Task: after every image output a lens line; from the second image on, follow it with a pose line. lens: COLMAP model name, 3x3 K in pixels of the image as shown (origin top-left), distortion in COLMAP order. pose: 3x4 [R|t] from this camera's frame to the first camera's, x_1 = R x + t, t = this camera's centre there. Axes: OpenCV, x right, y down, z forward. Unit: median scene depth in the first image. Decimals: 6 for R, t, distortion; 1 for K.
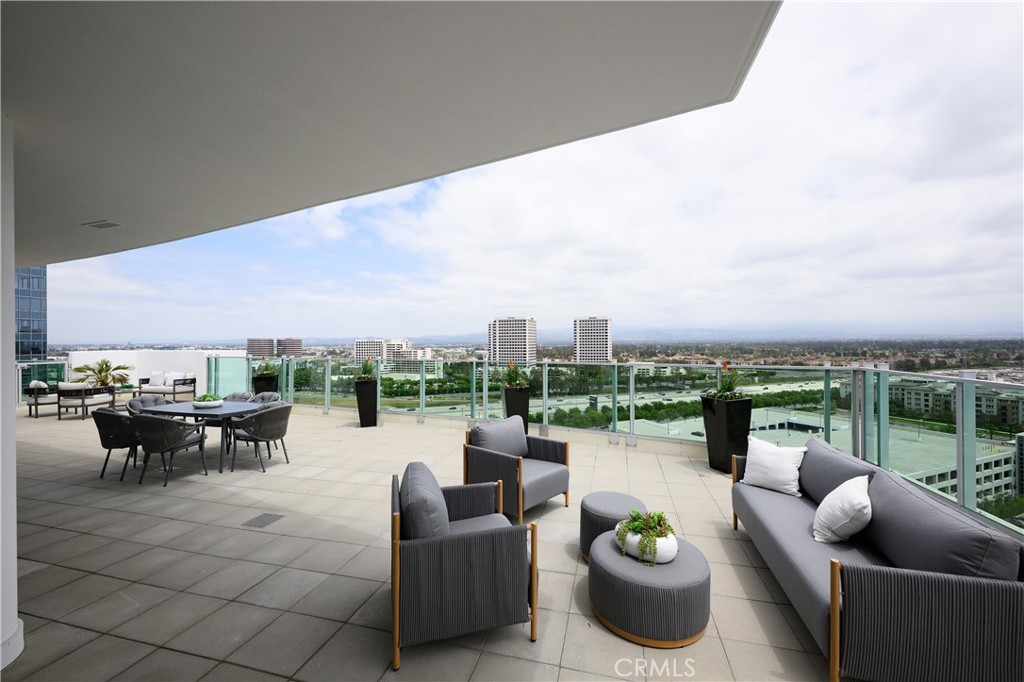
lens RADIAL K [[402.7, 0, 513.6], [0, 402.7, 342.8], [0, 0, 1]] dist [-0.000350, 0.000185]
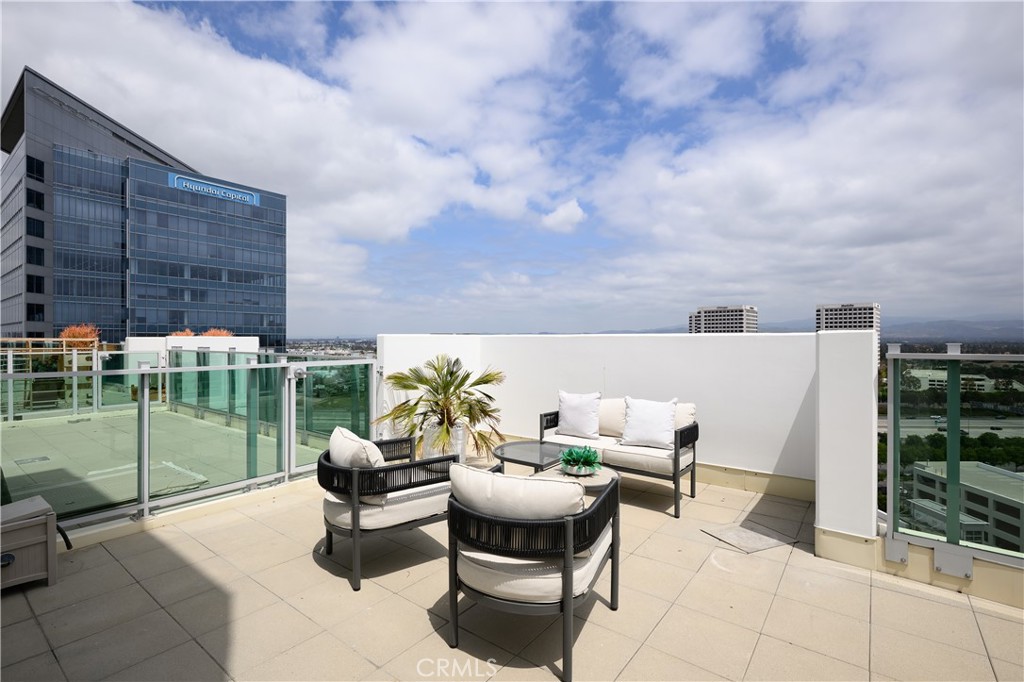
lens RADIAL K [[445.8, 0, 513.3], [0, 445.8, 340.8], [0, 0, 1]] dist [-0.003516, 0.000001]
pose [[0.927850, 0.006614, -0.372895, -0.814834], [-0.005935, 0.999978, 0.002970, 0.028006], [0.372906, -0.000543, 0.927869, 0.648552]]
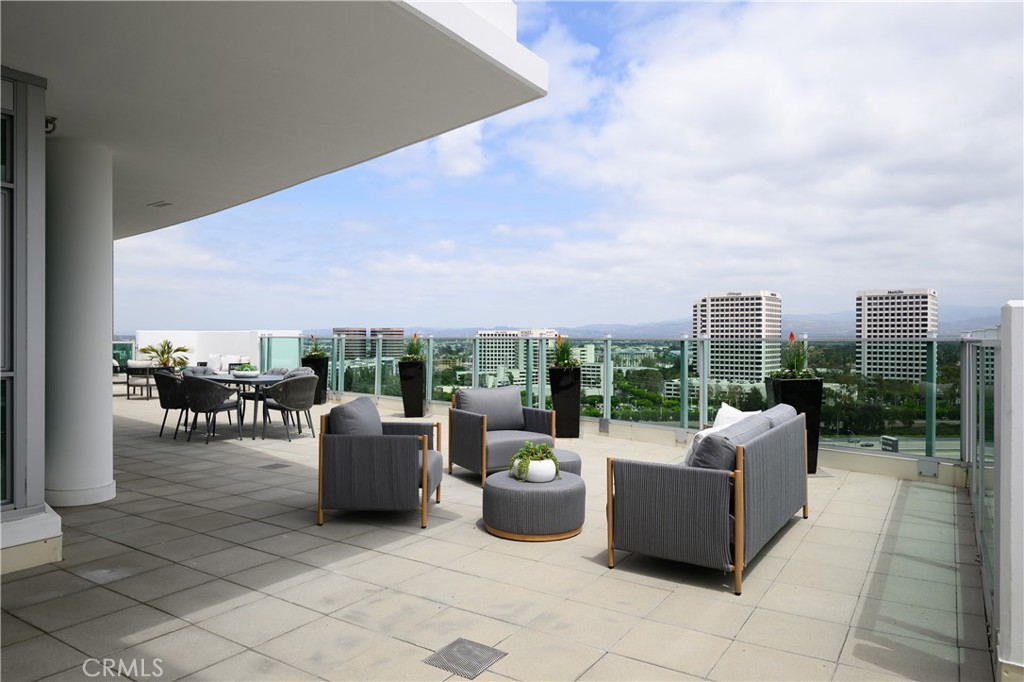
lens RADIAL K [[686.5, 0, 520.8], [0, 686.5, 339.7], [0, 0, 1]] dist [0.000088, 0.000427]
pose [[0.948694, 0.008911, -0.316069, 0.209888], [-0.008290, 0.999960, 0.003310, 0.029109], [0.316086, -0.000520, 0.948731, -0.195669]]
